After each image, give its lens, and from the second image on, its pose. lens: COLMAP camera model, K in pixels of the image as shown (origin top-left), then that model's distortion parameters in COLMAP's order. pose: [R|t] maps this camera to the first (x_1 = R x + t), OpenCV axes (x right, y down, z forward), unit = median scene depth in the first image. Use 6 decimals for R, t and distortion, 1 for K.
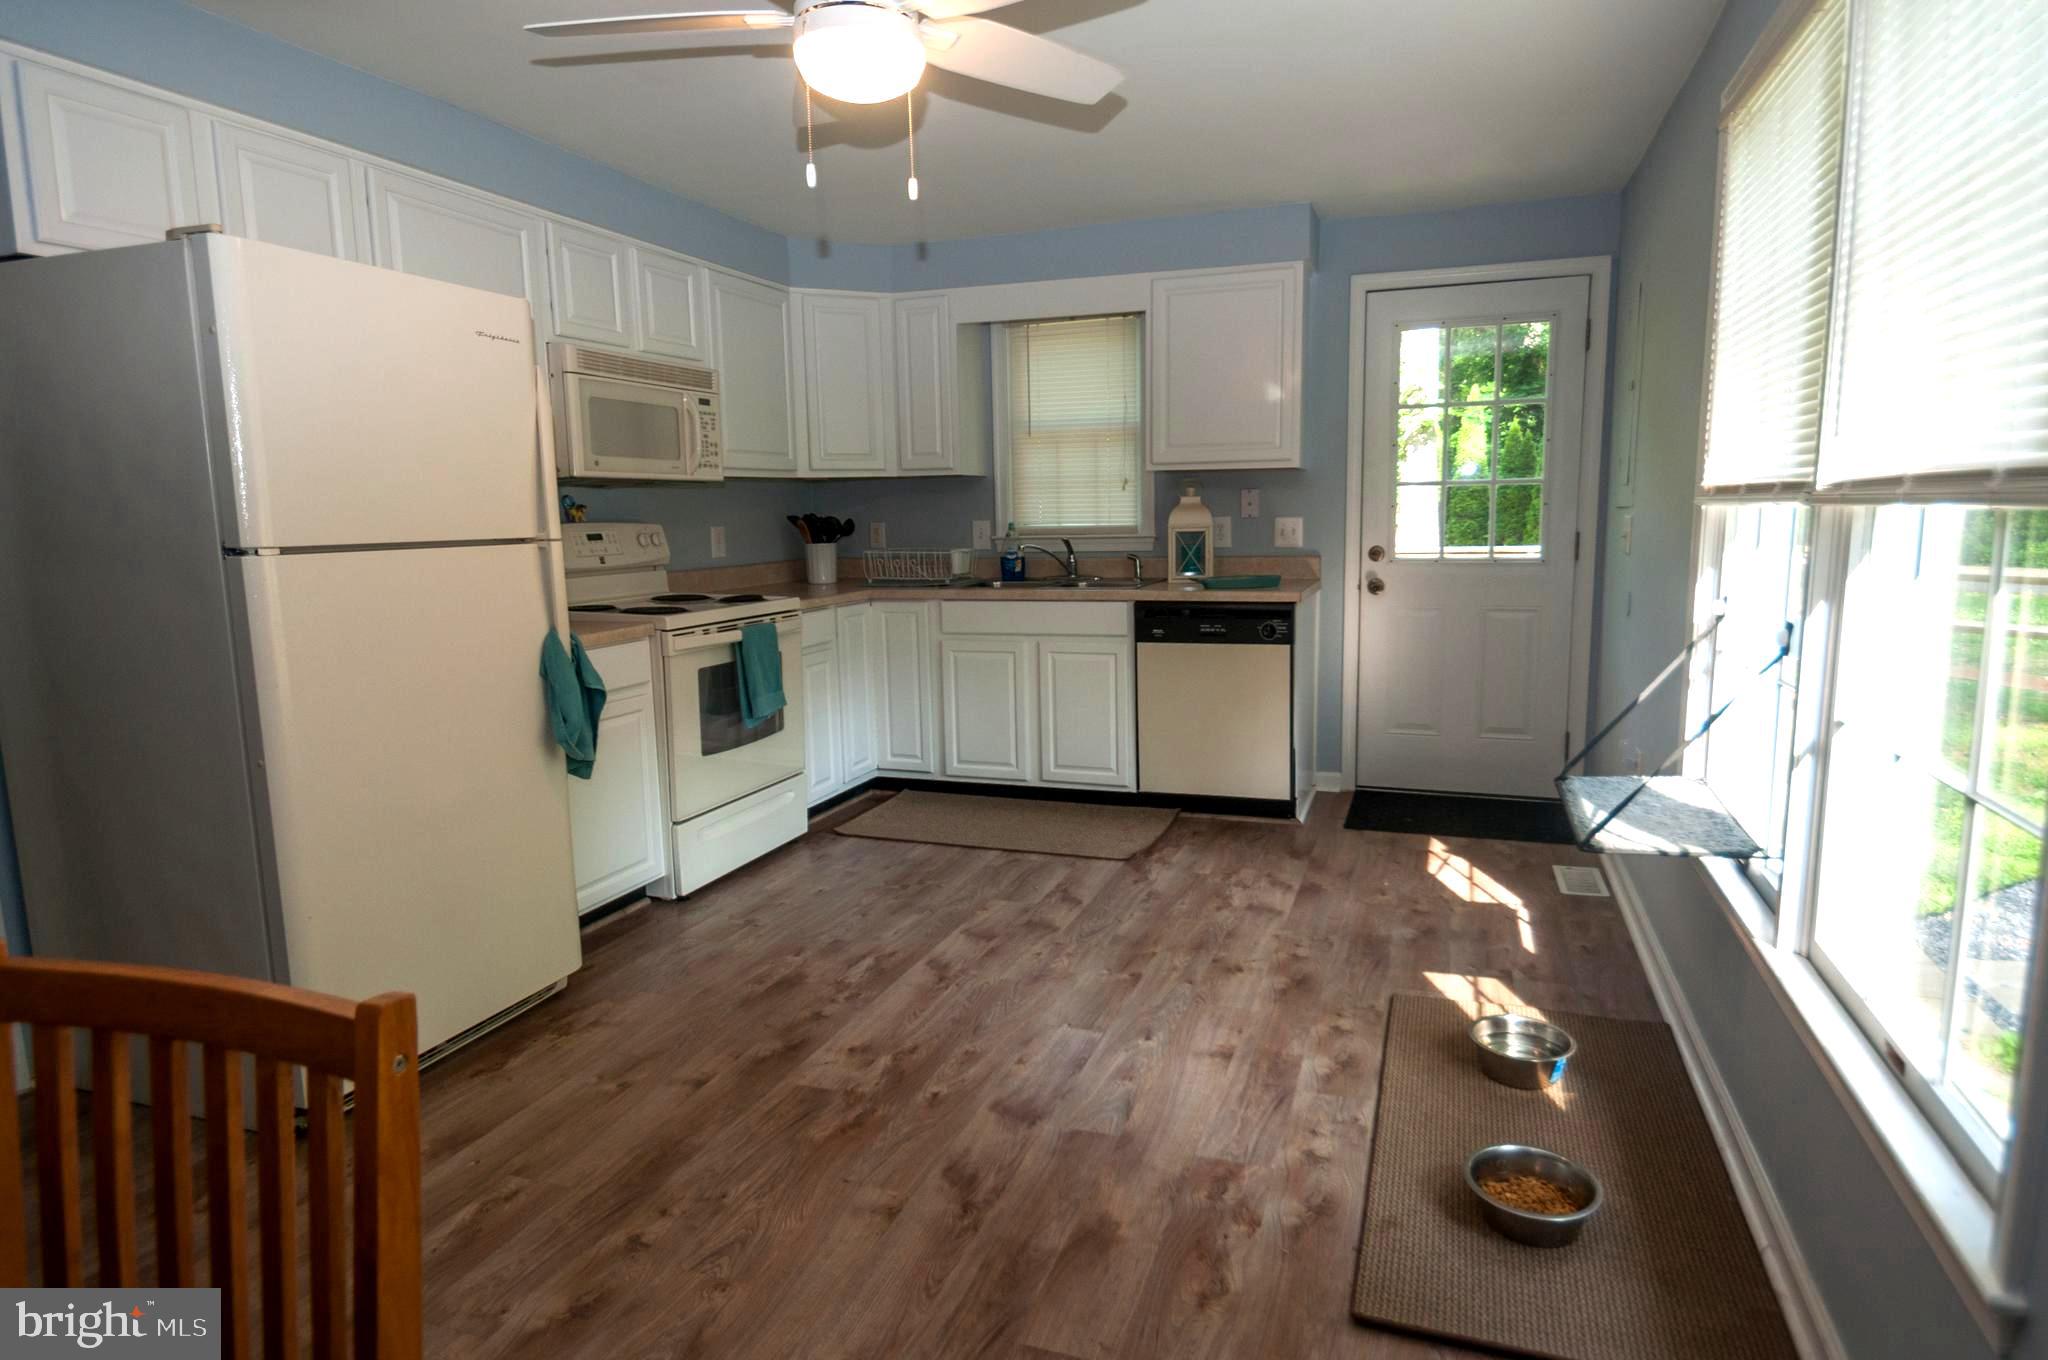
lens RADIAL K [[1153.0, 0, 1038.3], [0, 1153.0, 681.4], [0, 0, 1]] dist [0.001977, -0.000502]
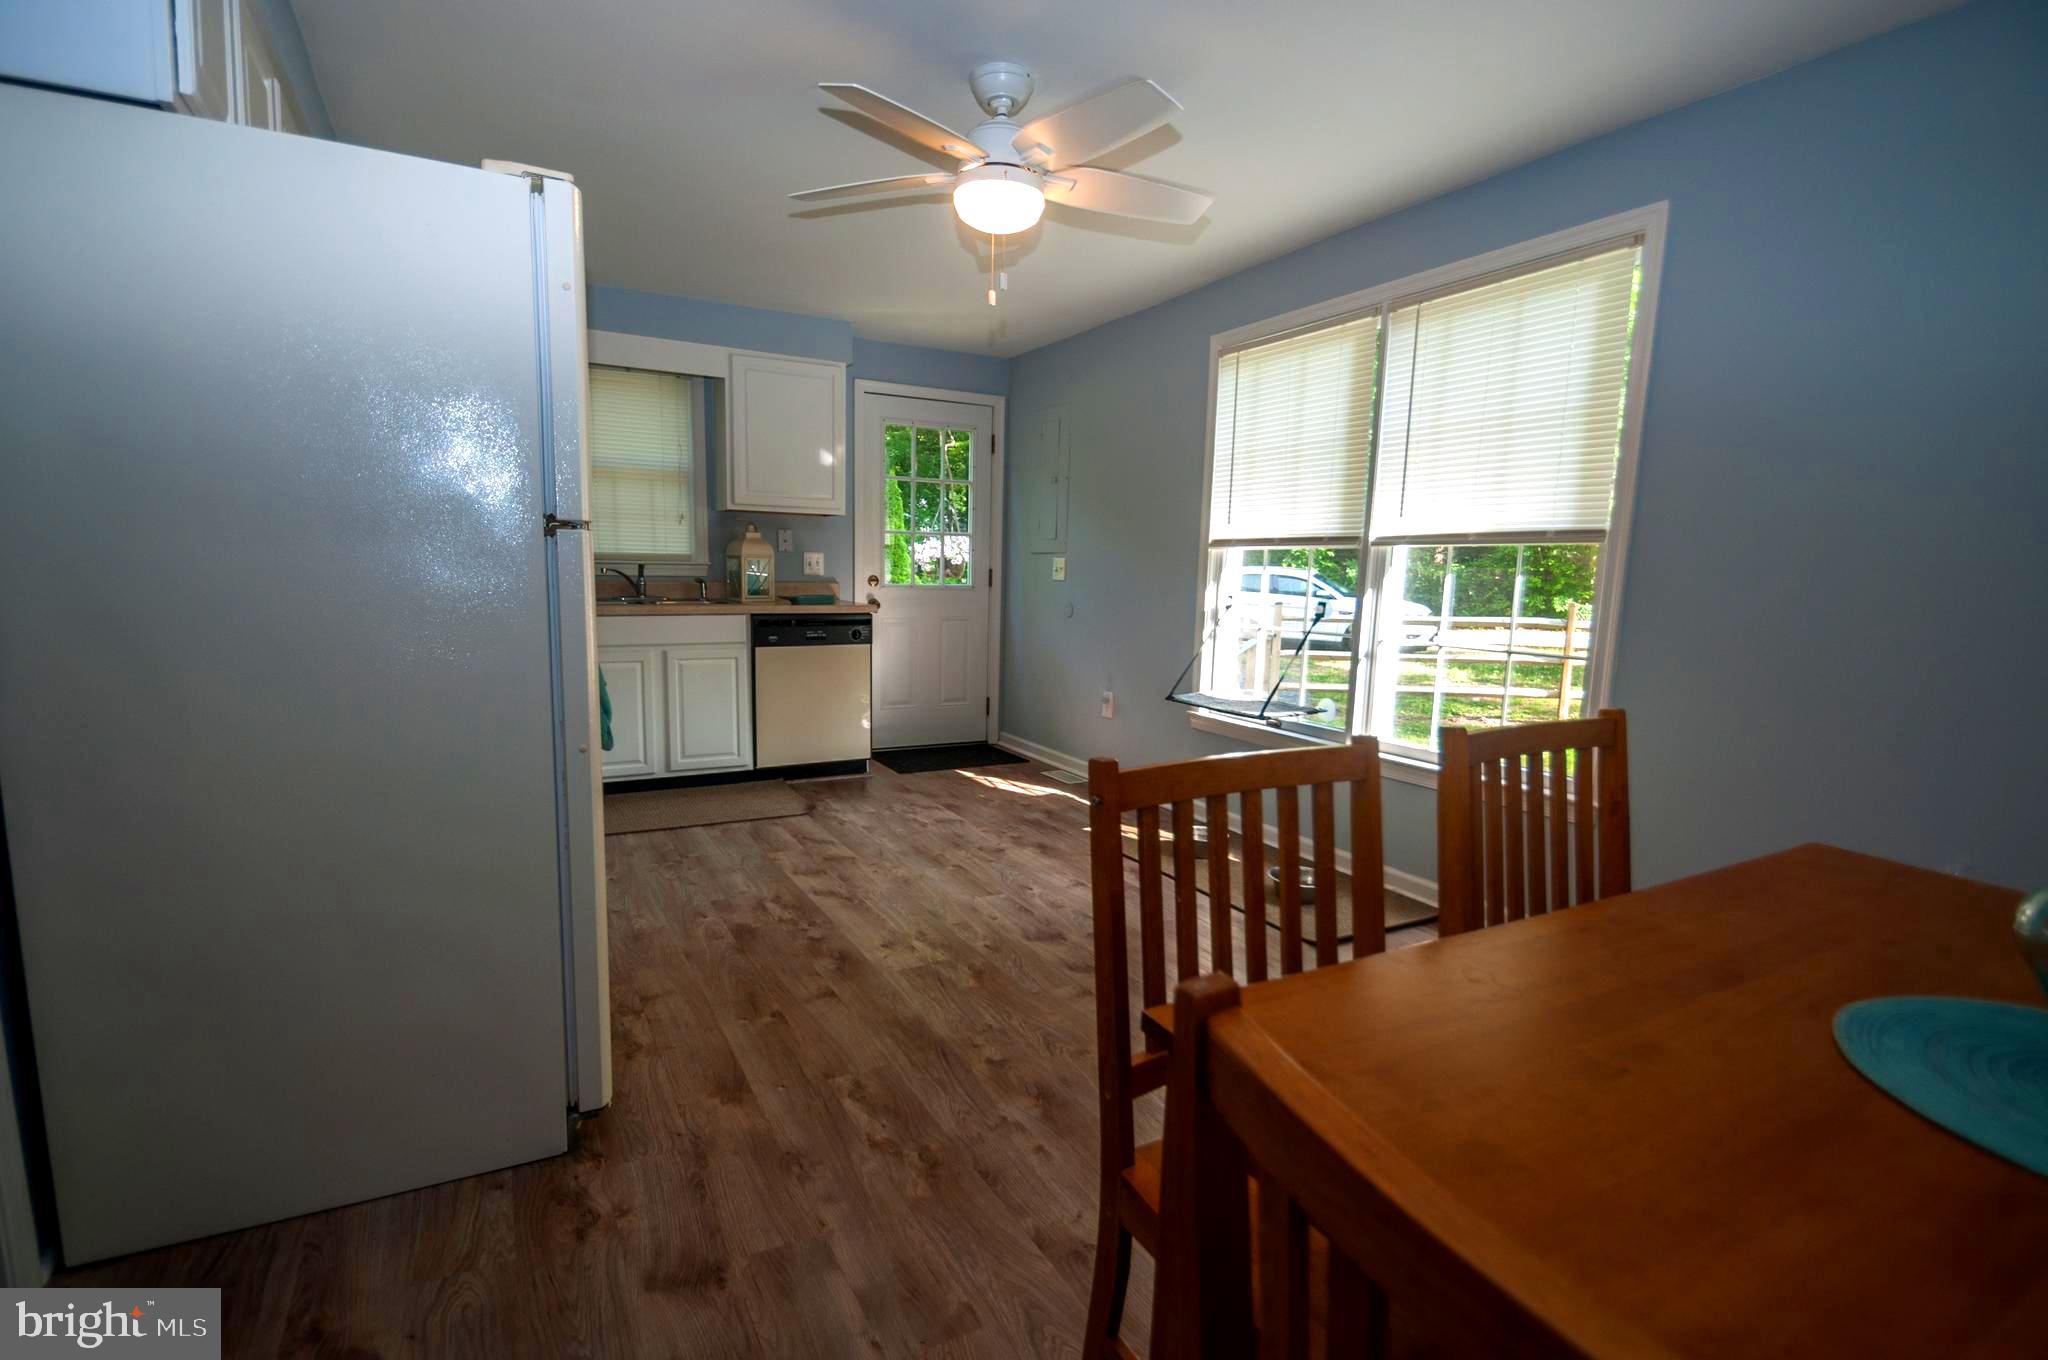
lens RADIAL K [[972.3, 0, 1005.9], [0, 972.3, 704.6], [0, 0, 1]] dist [0.001899, -0.000378]
pose [[0.671152, -0.073549, 0.737662, -0.716799], [0.078562, 0.996519, 0.027879, 0.027559], [-0.737145, 0.039241, 0.674594, 0.136185]]
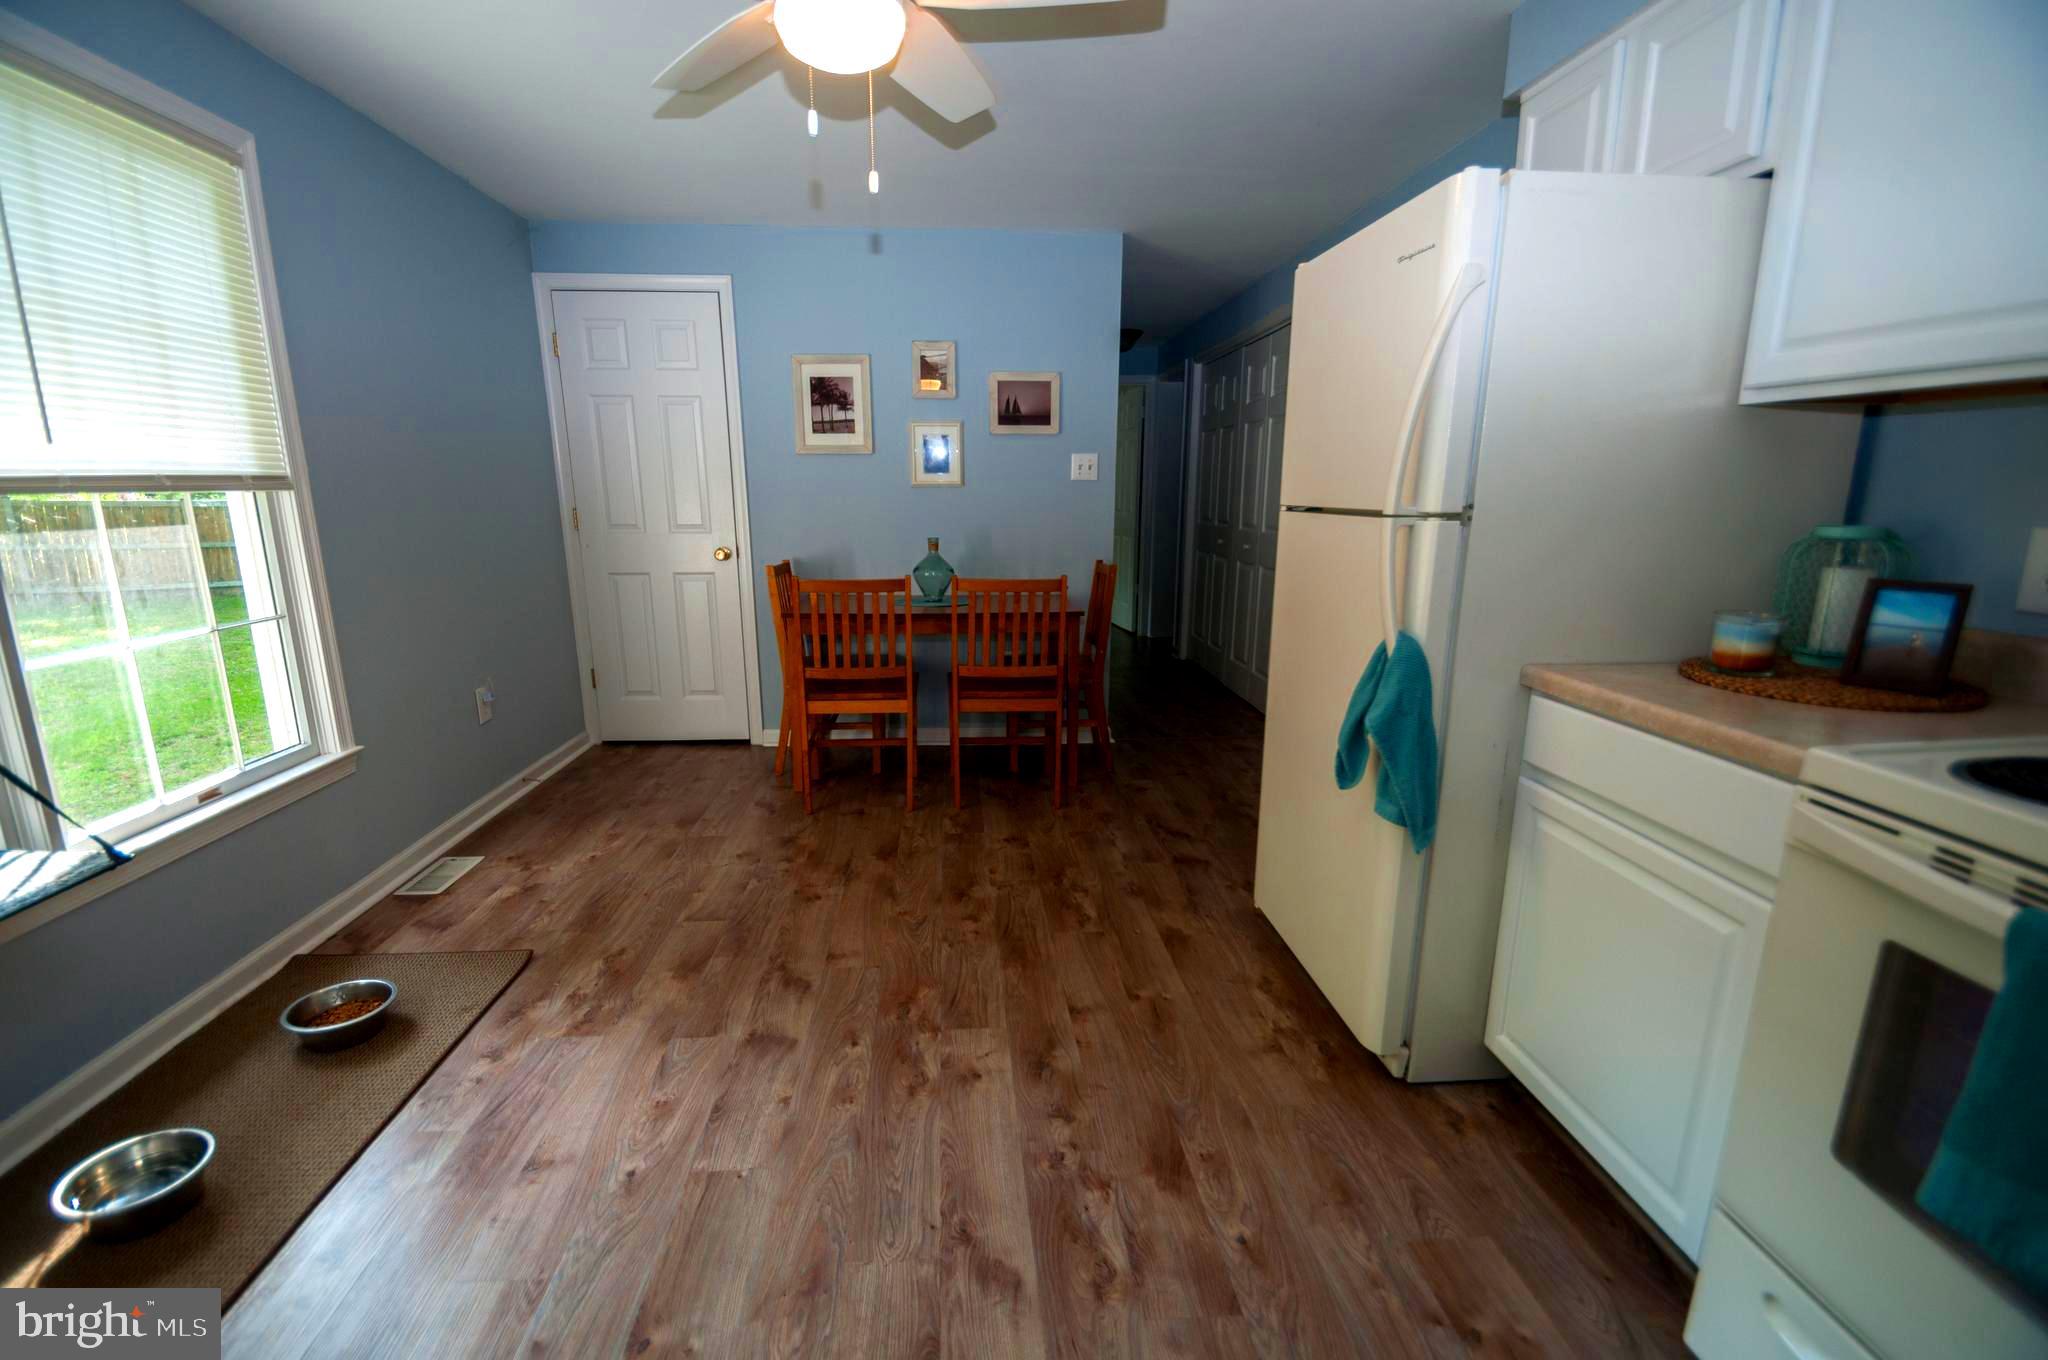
lens RADIAL K [[903.2, 0, 1002.8], [0, 903.2, 705.7], [0, 0, 1]] dist [0.020231, -0.022237]
pose [[-0.918634, 0.107914, -0.380087, 0.053812], [-0.044679, 0.927436, 0.371303, -0.192312], [0.392576, 0.358073, -0.847153, 1.282360]]
